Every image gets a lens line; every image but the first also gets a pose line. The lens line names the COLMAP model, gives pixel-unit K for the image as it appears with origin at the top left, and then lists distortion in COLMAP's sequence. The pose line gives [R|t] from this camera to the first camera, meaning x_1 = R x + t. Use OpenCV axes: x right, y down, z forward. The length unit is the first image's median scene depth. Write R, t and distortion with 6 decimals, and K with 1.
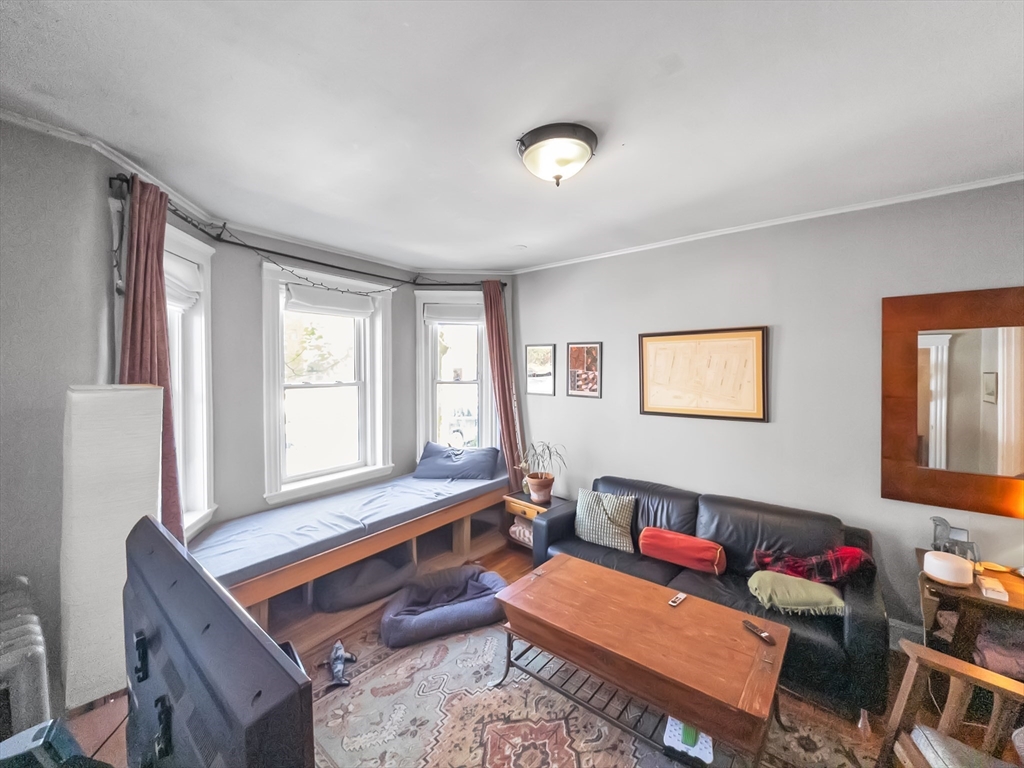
lens RADIAL K [[416.6, 0, 511.2], [0, 416.6, 375.2], [0, 0, 1]] dist [-0.001731, 0.000422]
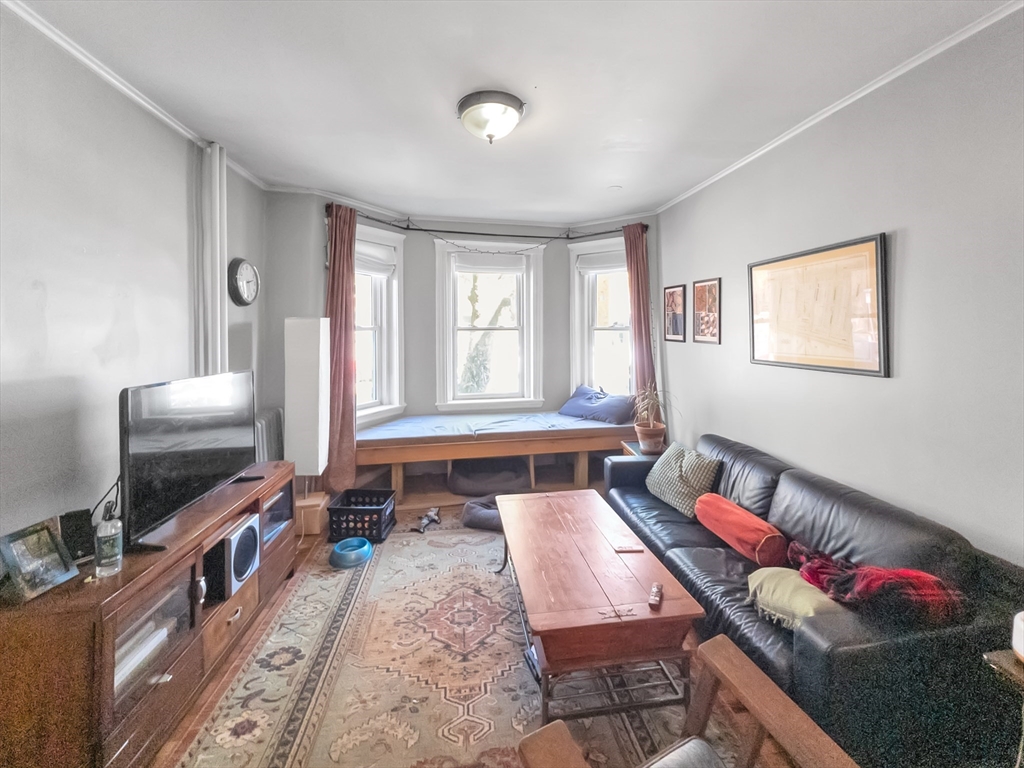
lens RADIAL K [[416.6, 0, 496.6], [0, 416.6, 336.5], [0, 0, 1]] dist [-0.001731, 0.000422]
pose [[0.748454, 0.016349, -0.662985, 0.437895], [-0.011856, 0.999866, 0.011271, 0.035490], [0.663081, -0.000575, 0.748548, 0.065997]]
